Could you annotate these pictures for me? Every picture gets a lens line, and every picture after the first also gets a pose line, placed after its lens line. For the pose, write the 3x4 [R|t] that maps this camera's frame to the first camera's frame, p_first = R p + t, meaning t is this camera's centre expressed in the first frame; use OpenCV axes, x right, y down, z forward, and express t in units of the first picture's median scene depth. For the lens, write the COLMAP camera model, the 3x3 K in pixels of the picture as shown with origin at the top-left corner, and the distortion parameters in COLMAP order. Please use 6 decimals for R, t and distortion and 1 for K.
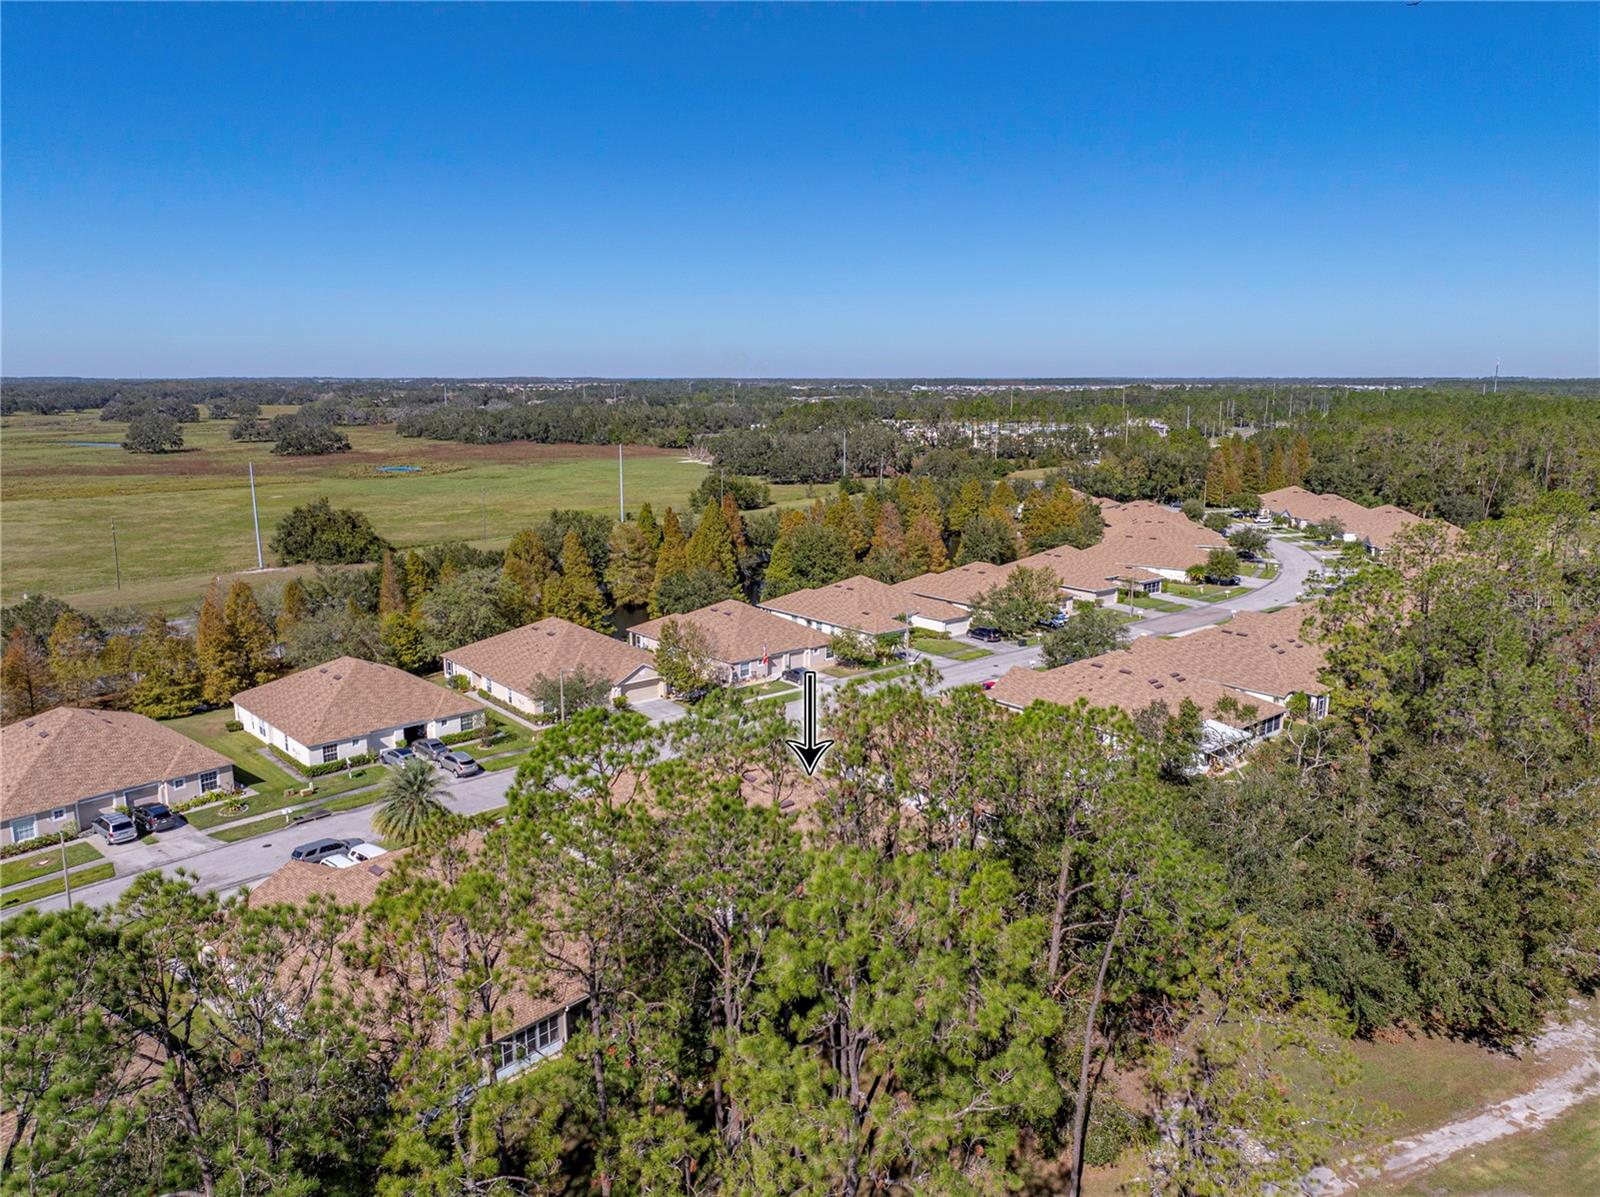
lens RADIAL K [[1109.7, 0, 800.0], [0, 1109.7, 598.5], [0, 0, 1]] dist [-0.018030, 0.000363]
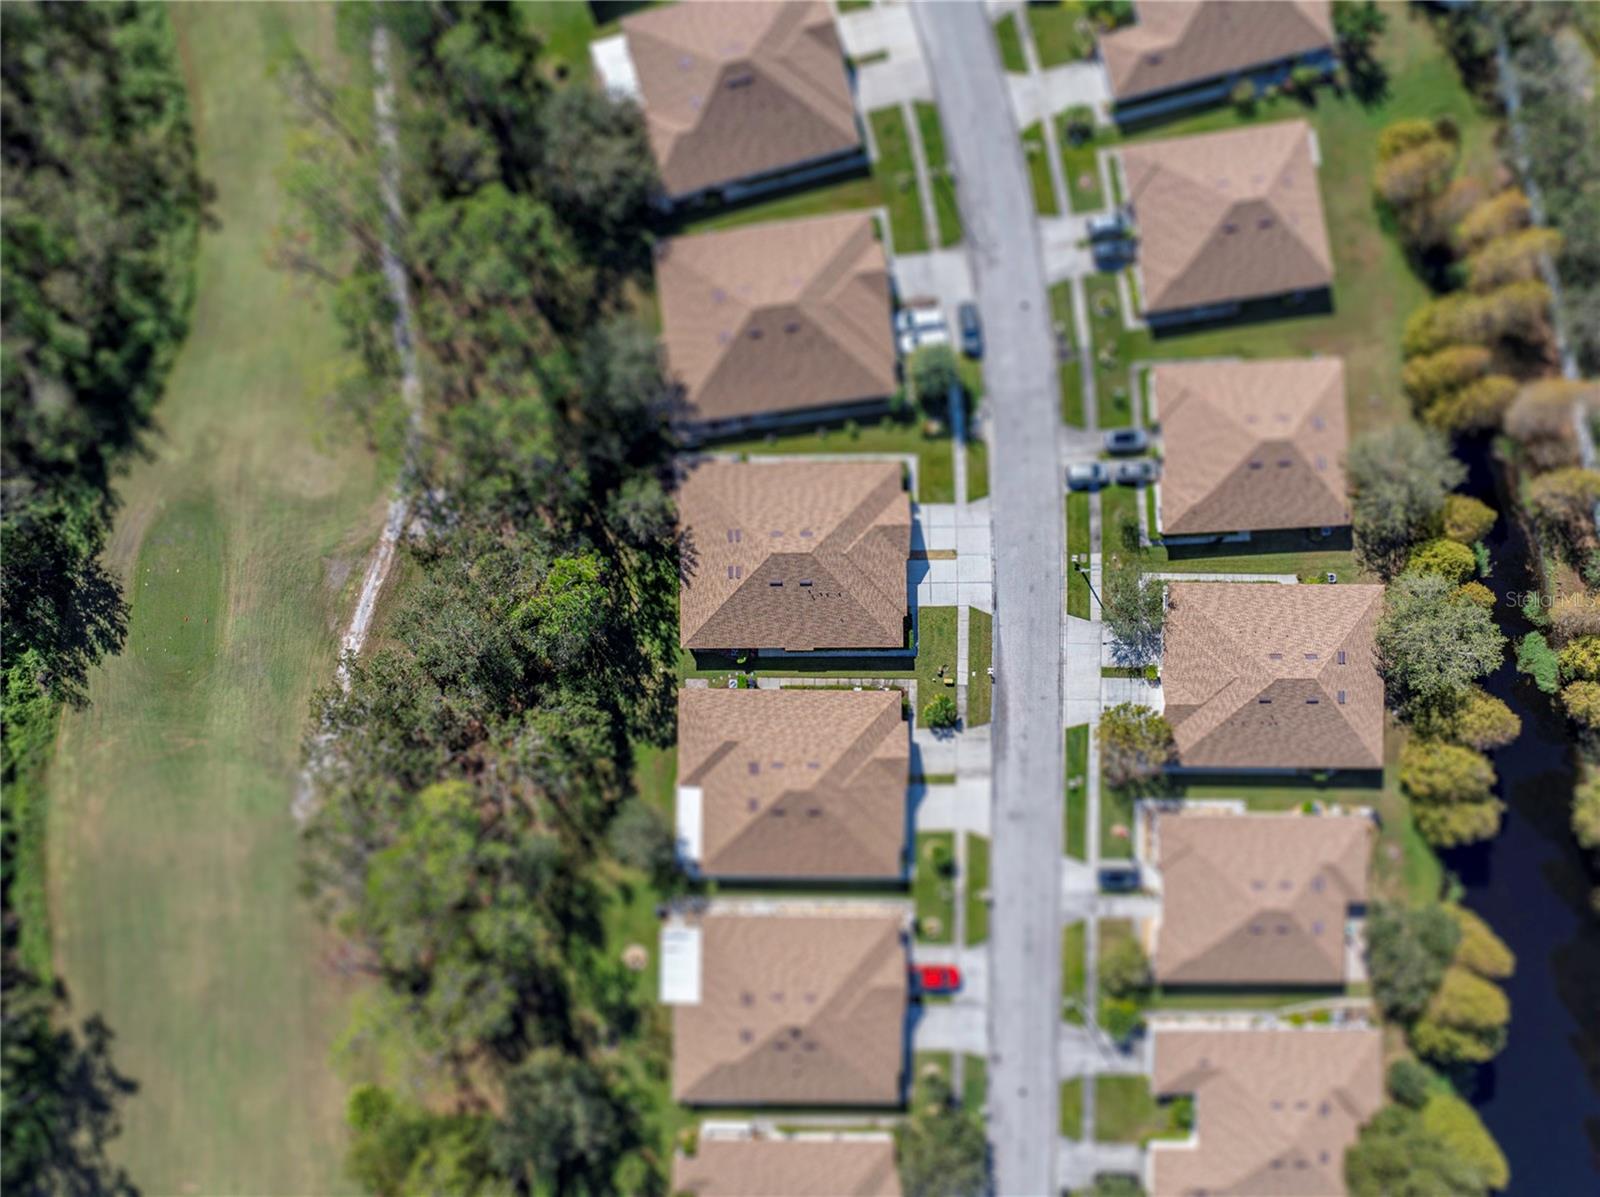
lens RADIAL K [[1109.7, 0, 800.0], [0, 1109.7, 598.5], [0, 0, 1]] dist [-0.018030, 0.000363]
pose [[-0.652907, 0.757336, -0.012422, 0.006926], [-0.159074, -0.121068, 0.979815, -0.971338], [0.740546, 0.641704, 0.199519, 0.617550]]
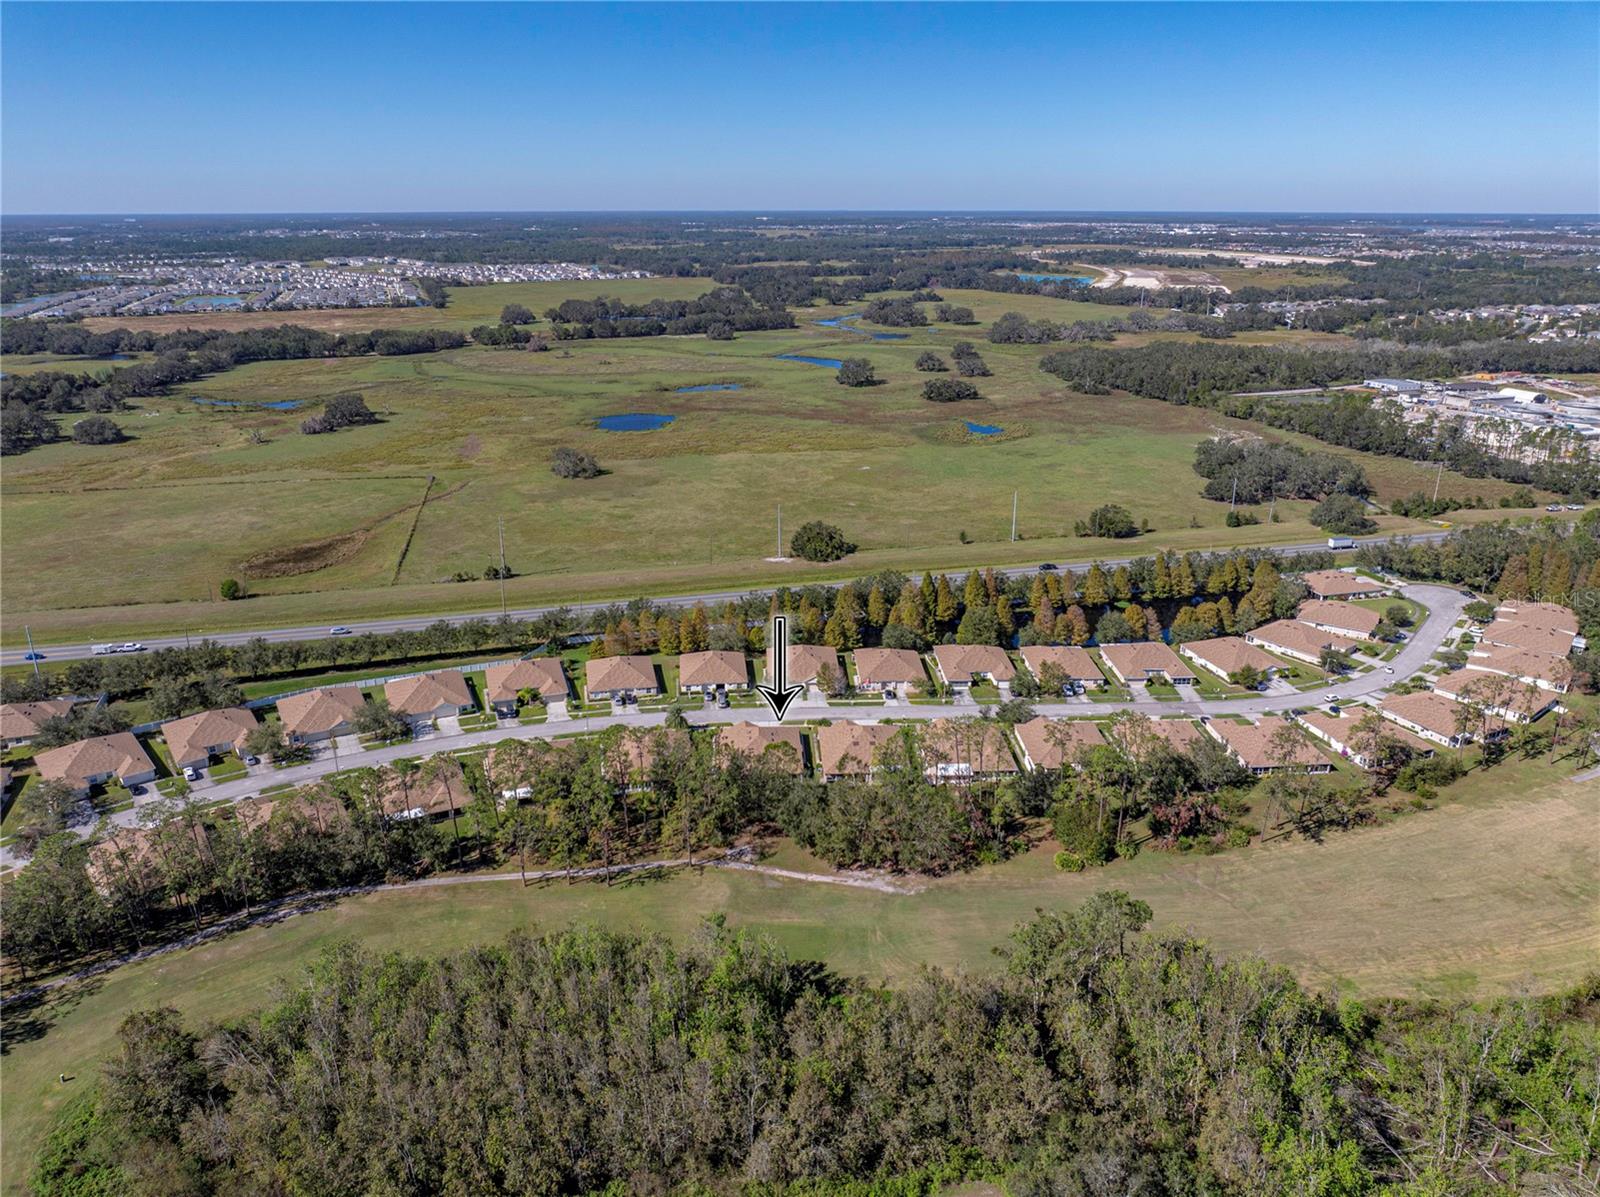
lens RADIAL K [[1122.5, 0, 800.0], [0, 1122.5, 598.5], [0, 0, 1]] dist [-0.035876, 0.022453]
pose [[0.788267, 0.203253, -0.580796, 1.443766], [-0.119163, 0.976427, 0.179976, -0.644379], [0.603685, -0.072660, 0.793905, -1.125101]]
